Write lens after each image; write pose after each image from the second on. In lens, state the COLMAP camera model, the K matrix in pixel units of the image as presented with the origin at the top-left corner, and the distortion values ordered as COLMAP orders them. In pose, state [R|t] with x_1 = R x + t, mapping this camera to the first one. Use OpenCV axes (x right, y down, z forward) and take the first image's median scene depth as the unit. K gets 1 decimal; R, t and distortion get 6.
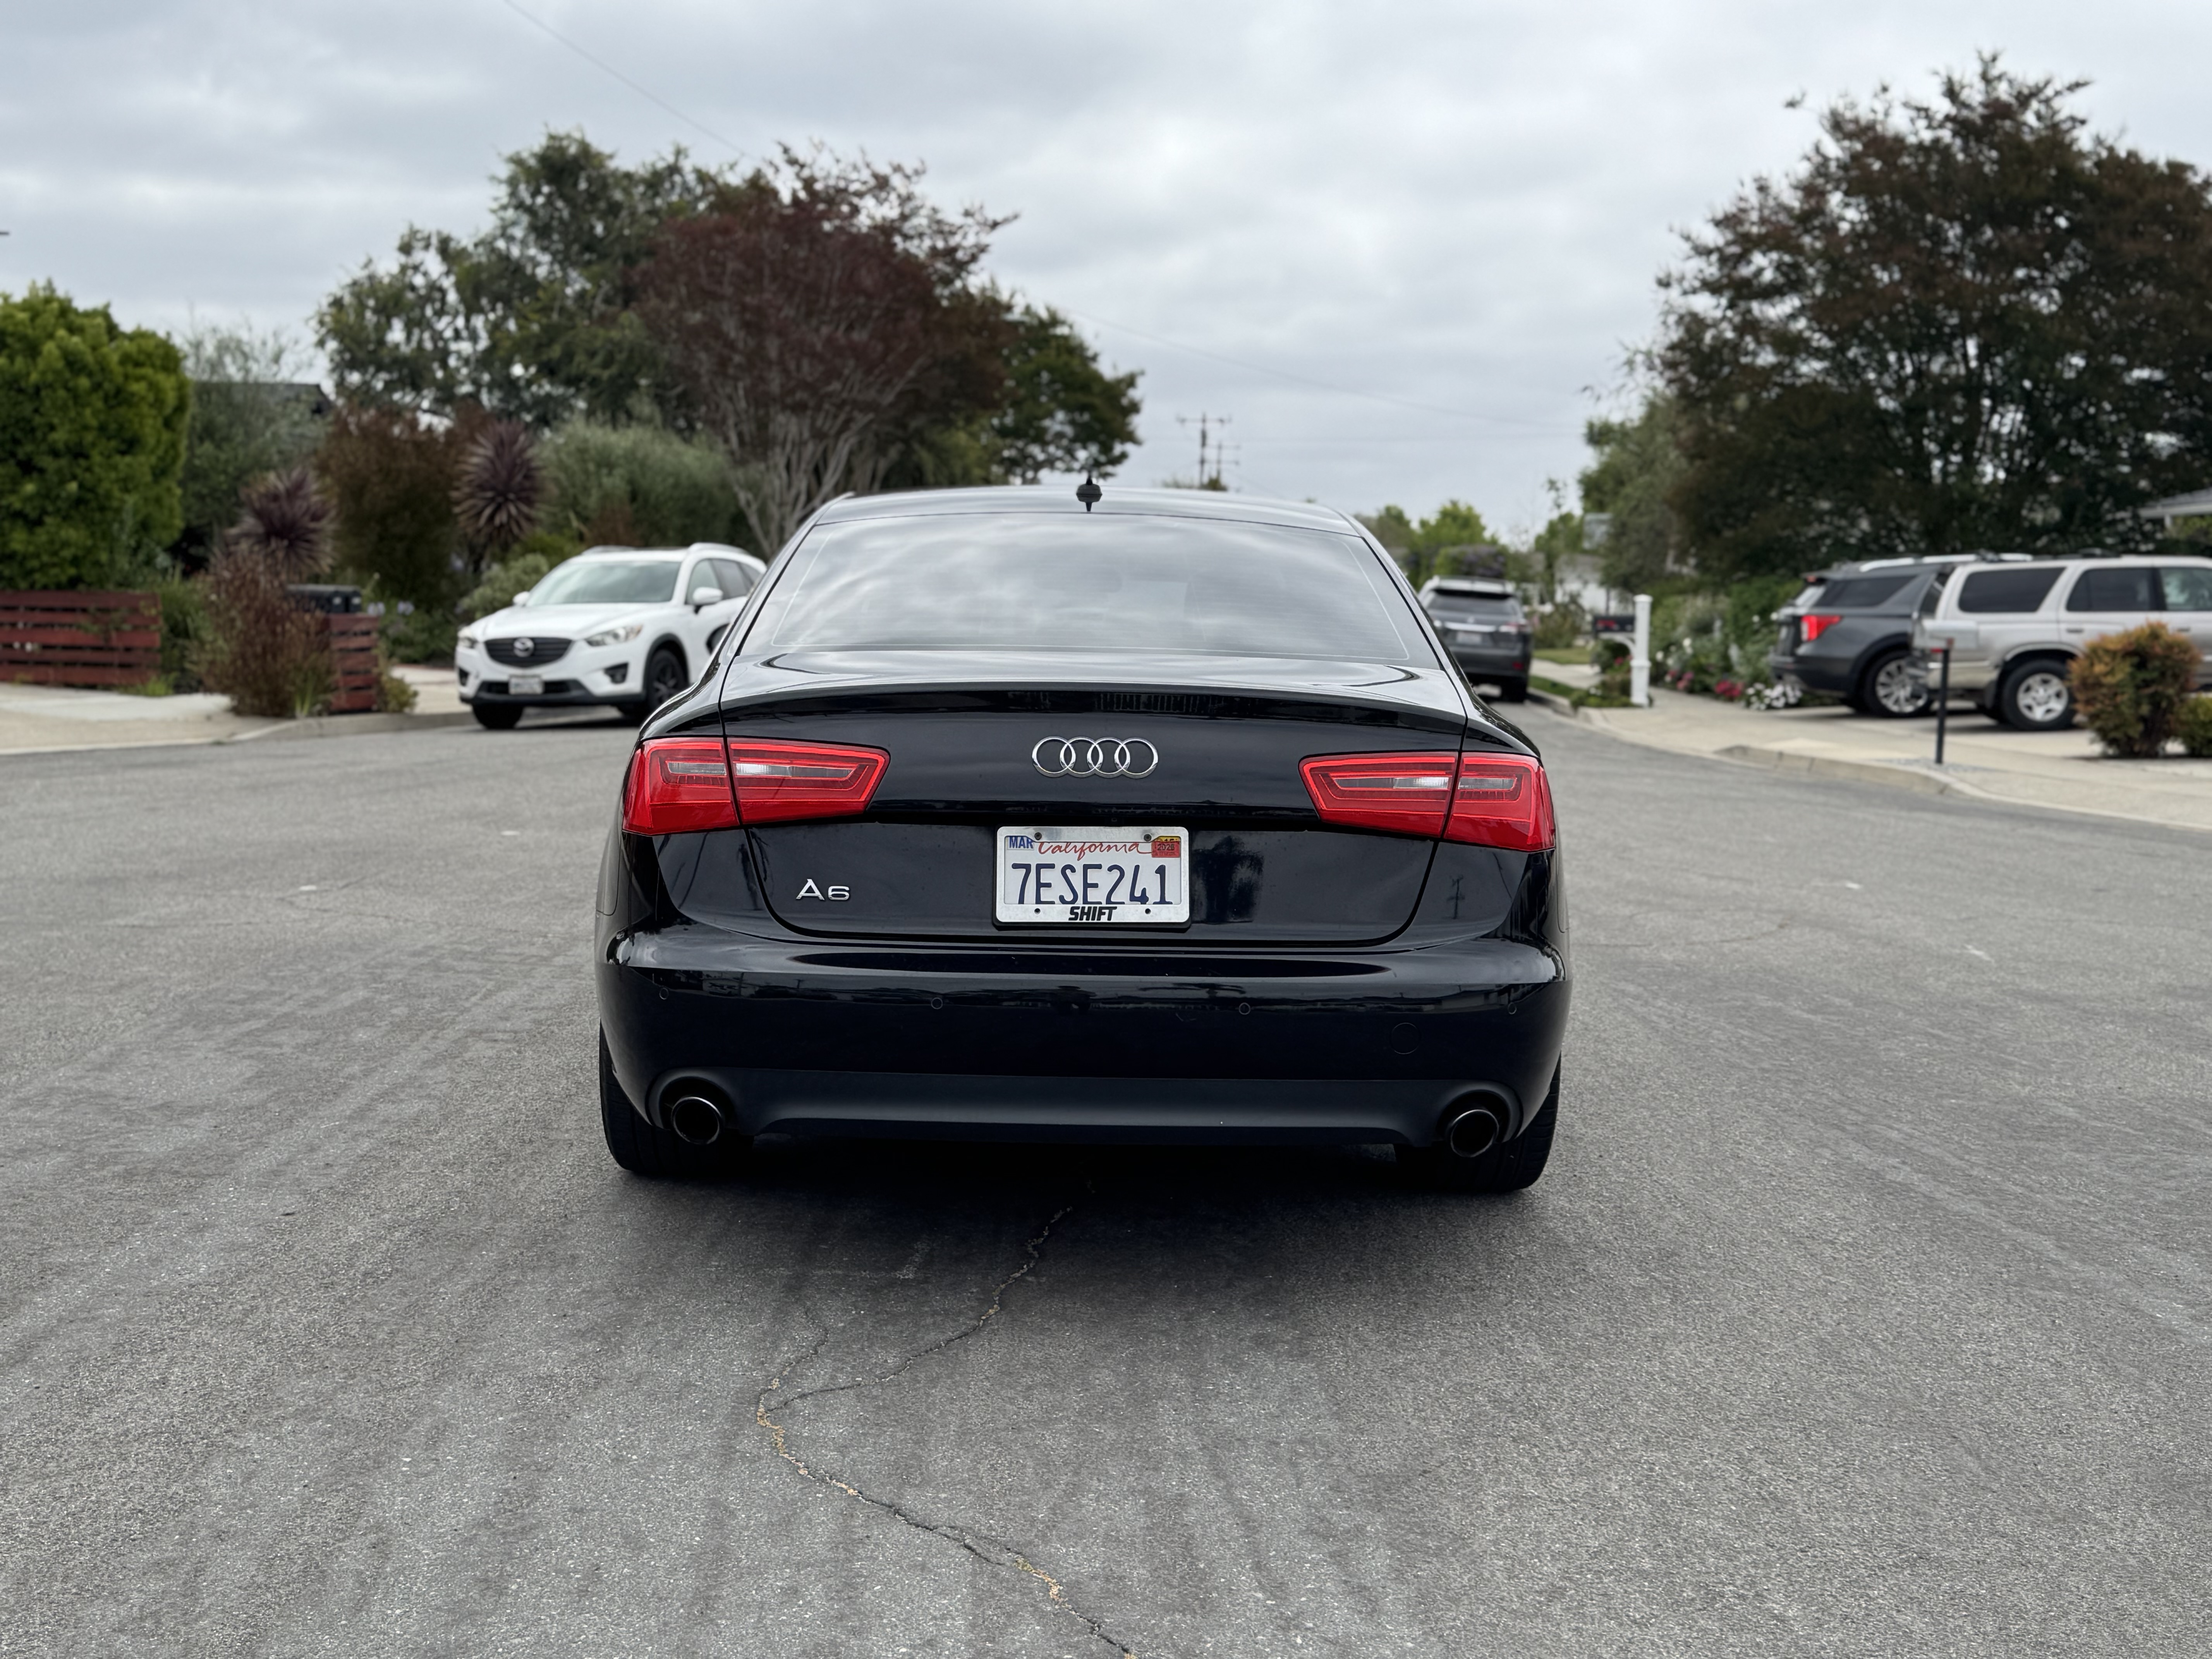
lens RADIAL K [[2344.9, 0, 1113.7], [0, 2344.9, 850.8], [0, 0, 1]] dist [0.061414, 0.000000]
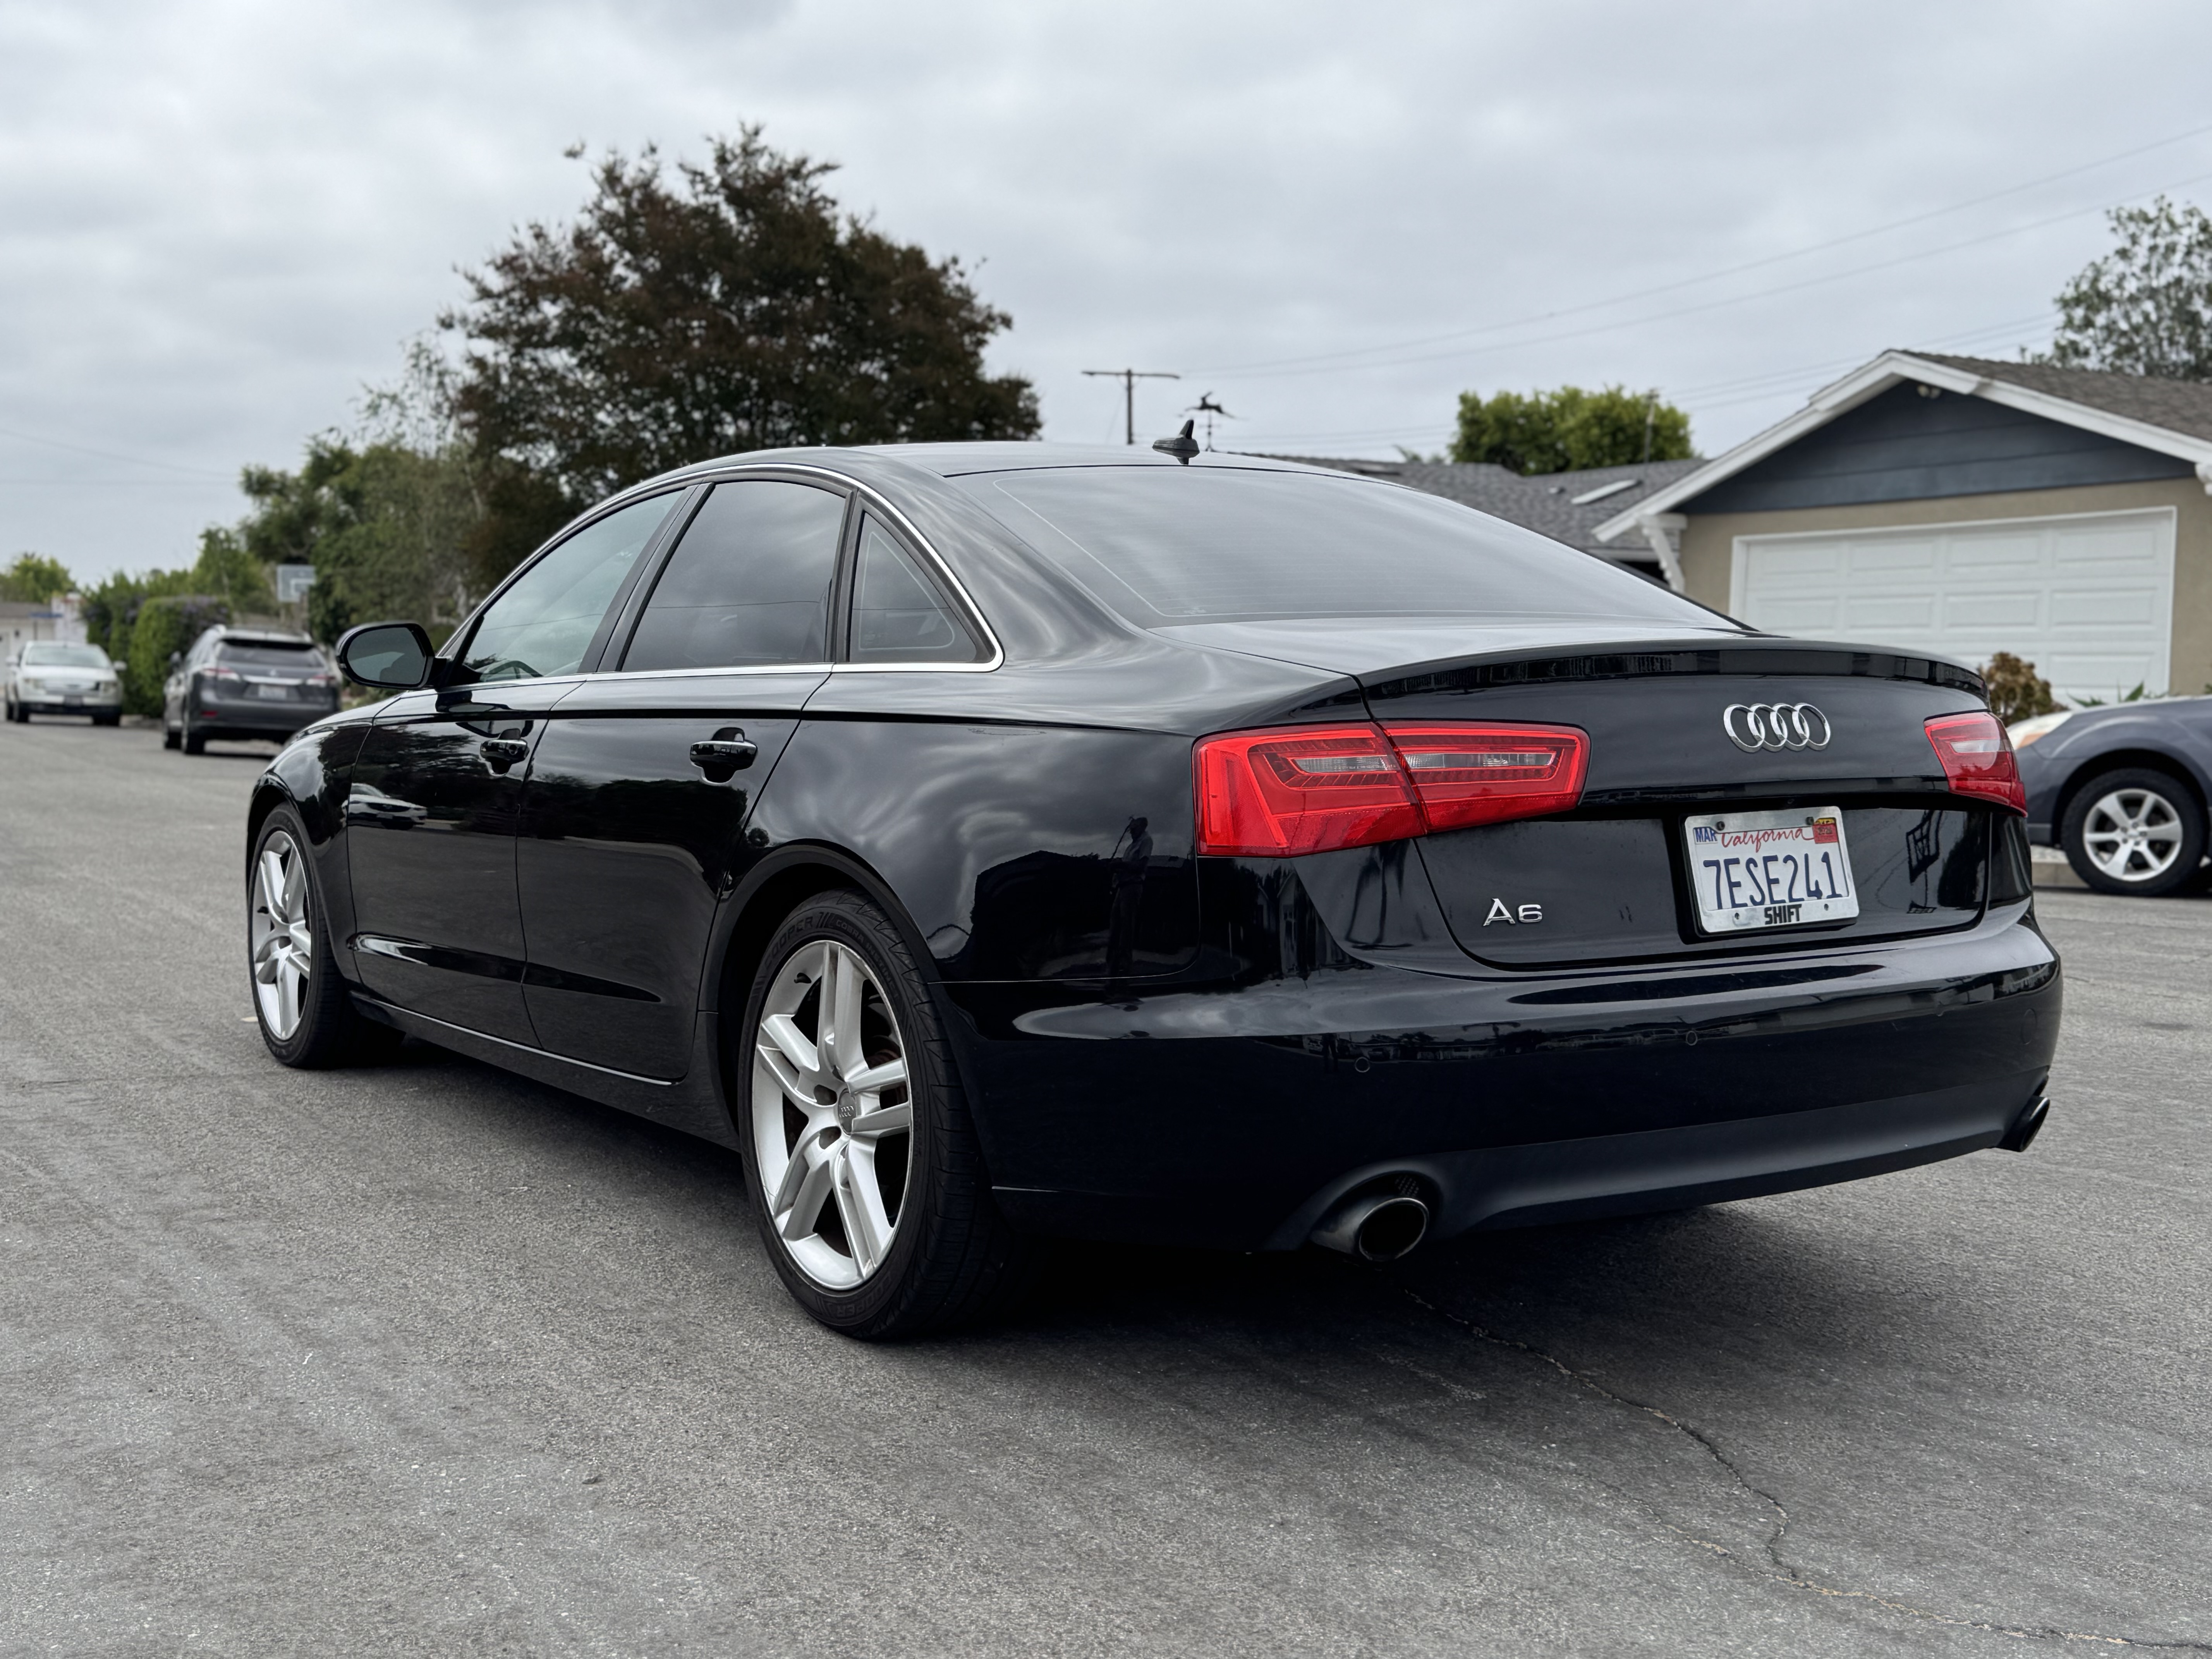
lens RADIAL K [[2344.9, 0, 1163.0], [0, 2344.9, 866.4], [0, 0, 1]] dist [0.061414, 0.000000]
pose [[0.847893, -0.062775, 0.526437, -0.088473], [0.071569, 0.997429, 0.003668, -0.001276], [-0.525314, 0.034567, 0.850206, 0.055773]]
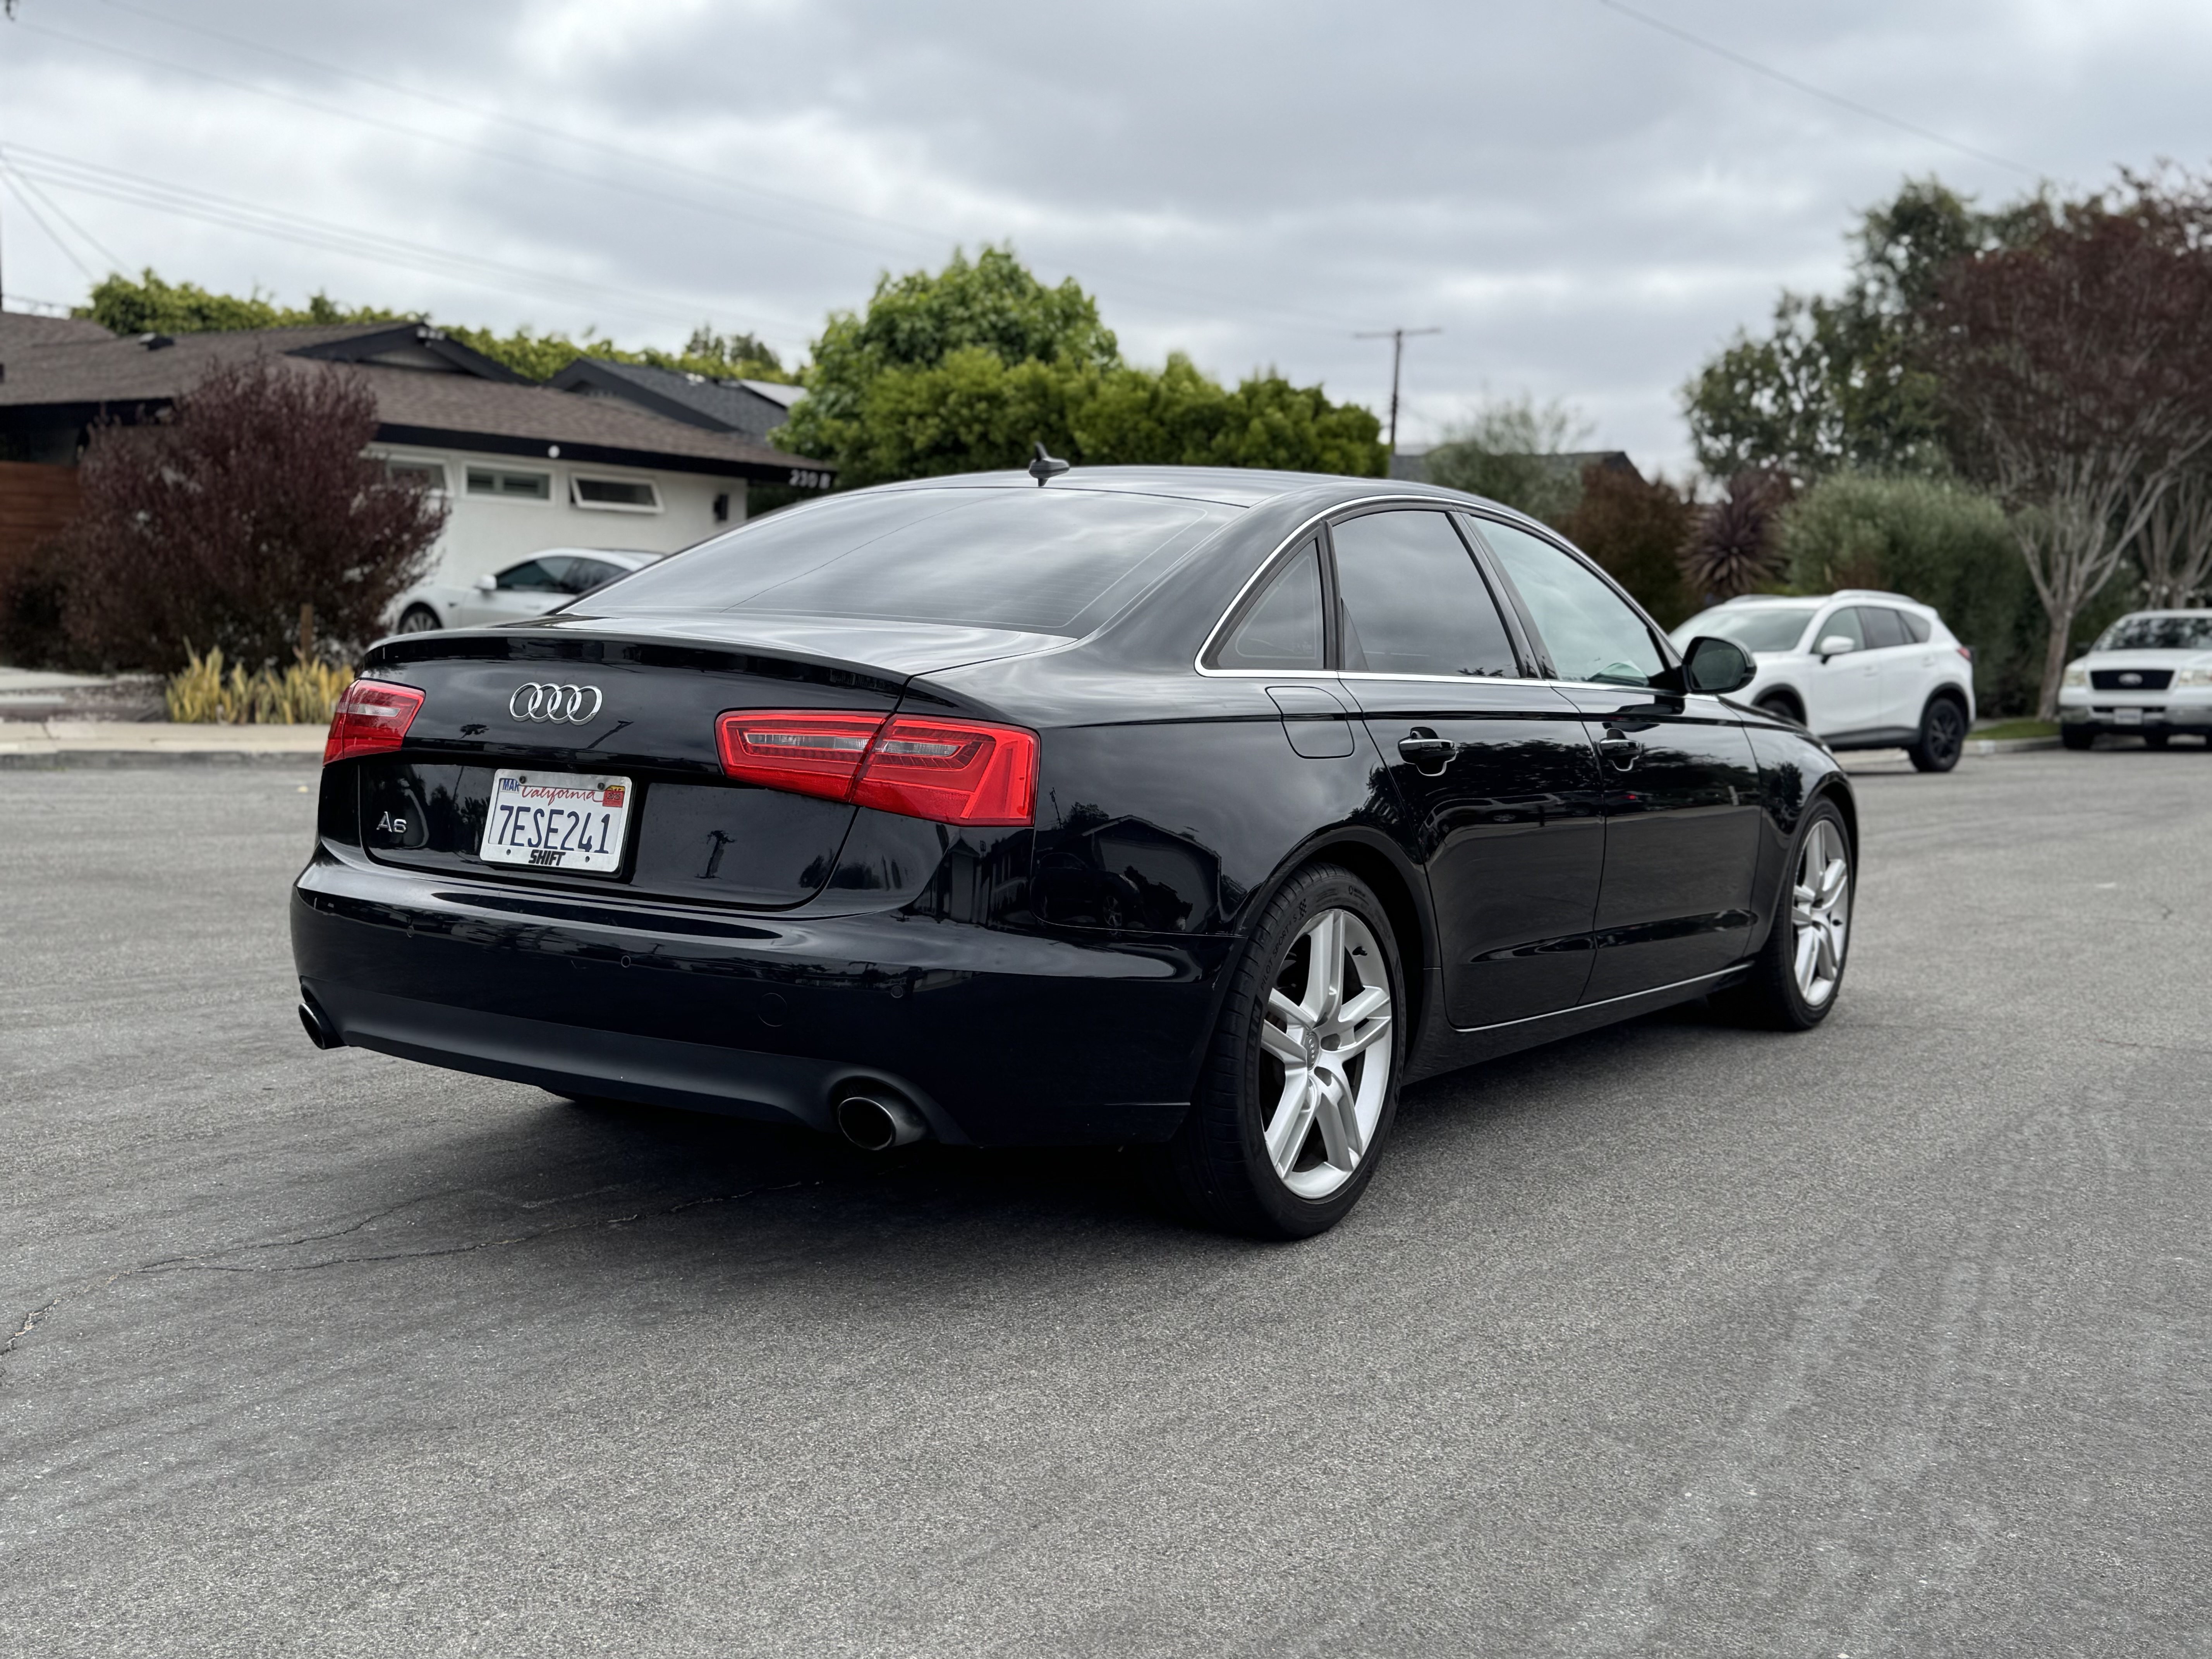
lens RADIAL K [[2344.9, 0, 1104.2], [0, 2344.9, 842.3], [0, 0, 1]] dist [0.061414, 0.000000]
pose [[0.814673, 0.055711, -0.577239, 0.107508], [-0.074990, 0.997138, -0.009598, 0.001644], [0.575052, 0.051106, 0.816519, 0.042686]]
